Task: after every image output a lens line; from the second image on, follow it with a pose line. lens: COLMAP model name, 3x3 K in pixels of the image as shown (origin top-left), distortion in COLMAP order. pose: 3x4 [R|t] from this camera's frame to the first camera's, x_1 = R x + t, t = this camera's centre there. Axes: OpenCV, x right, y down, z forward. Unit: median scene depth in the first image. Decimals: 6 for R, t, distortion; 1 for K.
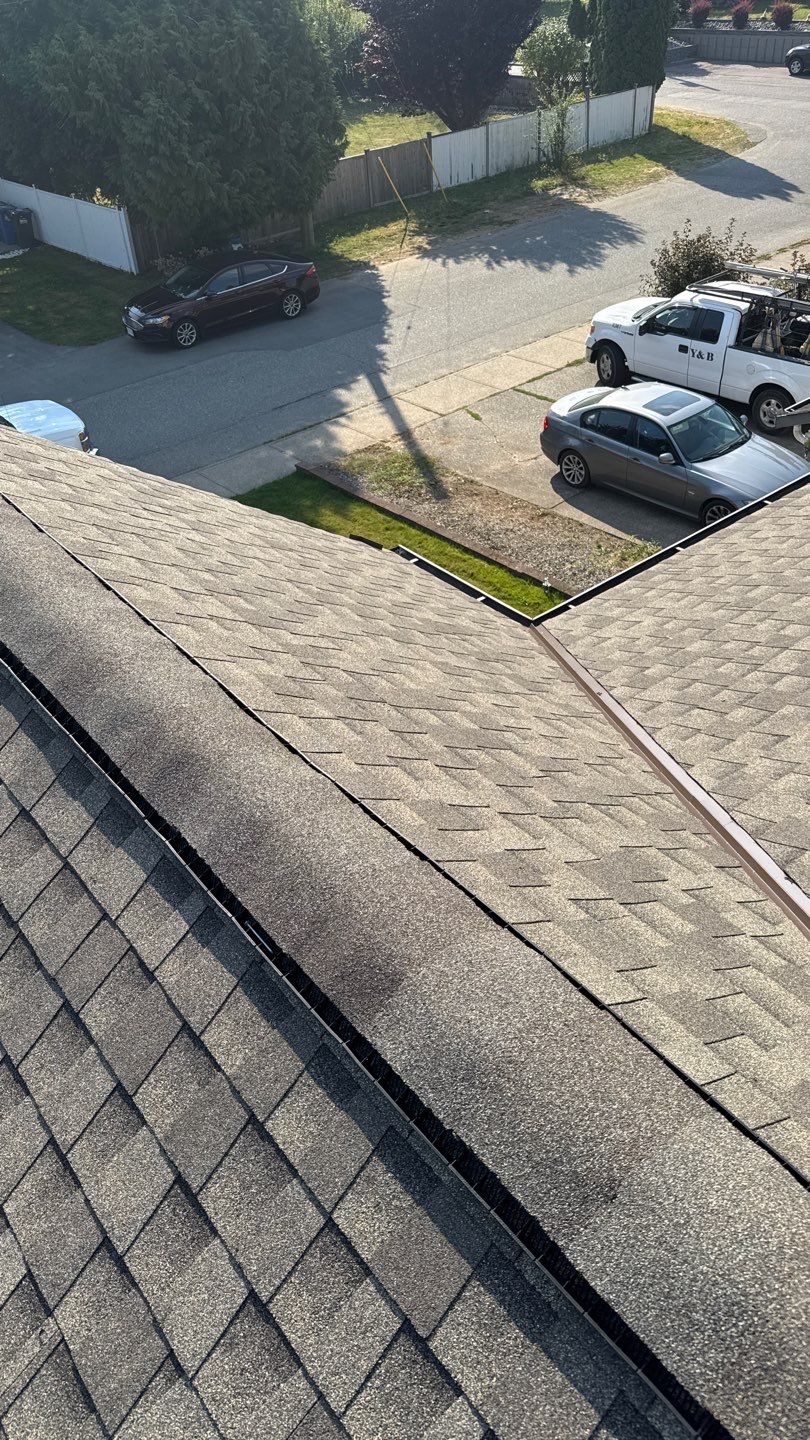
lens RADIAL K [[990.4, 0, 397.5], [0, 990.4, 709.8], [0, 0, 1]] dist [0.005750, -0.019982]
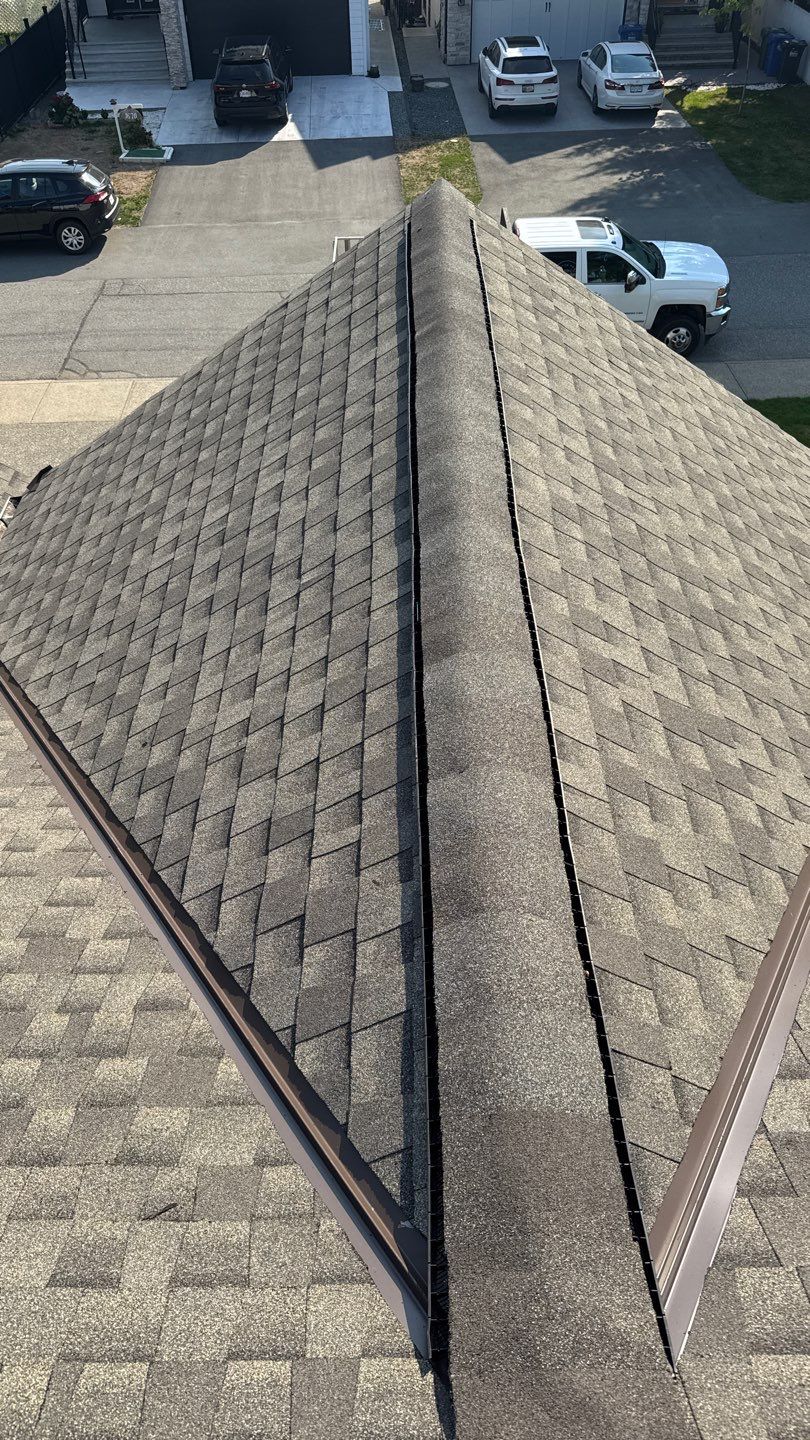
lens RADIAL K [[990.4, 0, 402.9], [0, 990.4, 721.6], [0, 0, 1]] dist [0.005750, -0.019982]
pose [[0.783371, 0.467105, -0.410053, 0.616818], [-0.397836, 0.883691, 0.246611, -0.015950], [0.477554, -0.030054, 0.878088, -0.517699]]
